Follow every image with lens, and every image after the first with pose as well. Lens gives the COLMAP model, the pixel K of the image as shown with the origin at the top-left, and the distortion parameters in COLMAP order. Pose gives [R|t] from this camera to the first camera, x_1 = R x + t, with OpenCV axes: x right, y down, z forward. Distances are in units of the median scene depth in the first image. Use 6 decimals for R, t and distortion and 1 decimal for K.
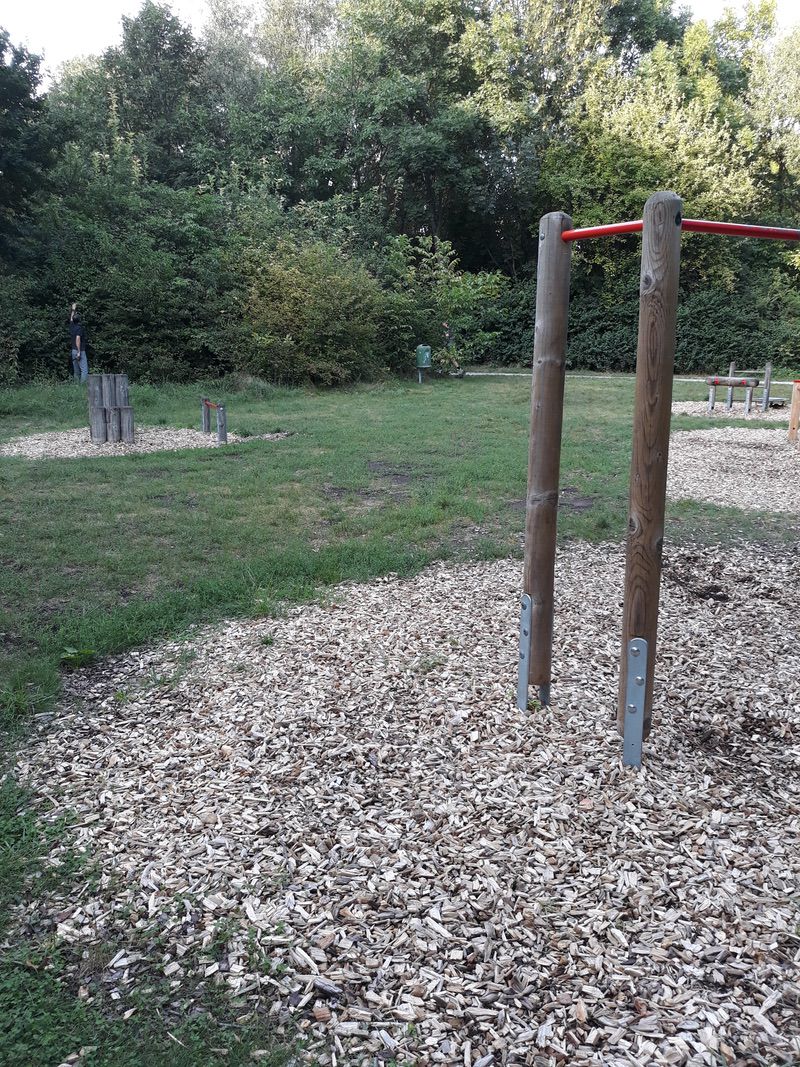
lens RADIAL K [[914.3, 0, 400.0], [0, 914.3, 533.5], [0, 0, 1]] dist [0.164524, -0.443240]
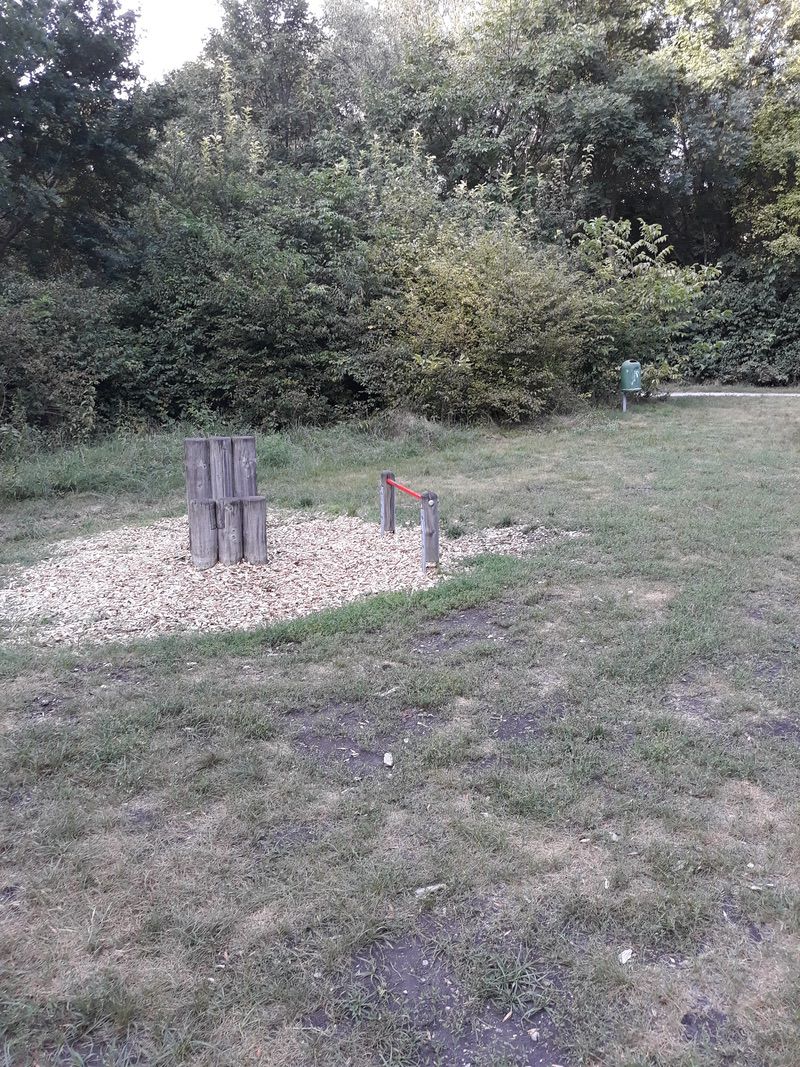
lens RADIAL K [[916.8, 0, 400.0], [0, 916.8, 533.5], [0, 0, 1]] dist [0.131989, -0.240438]
pose [[0.993423, -0.009418, -0.114111, -0.085929], [0.007219, 0.999780, -0.019669, -0.060543], [0.114271, 0.018716, 0.993273, 0.274243]]
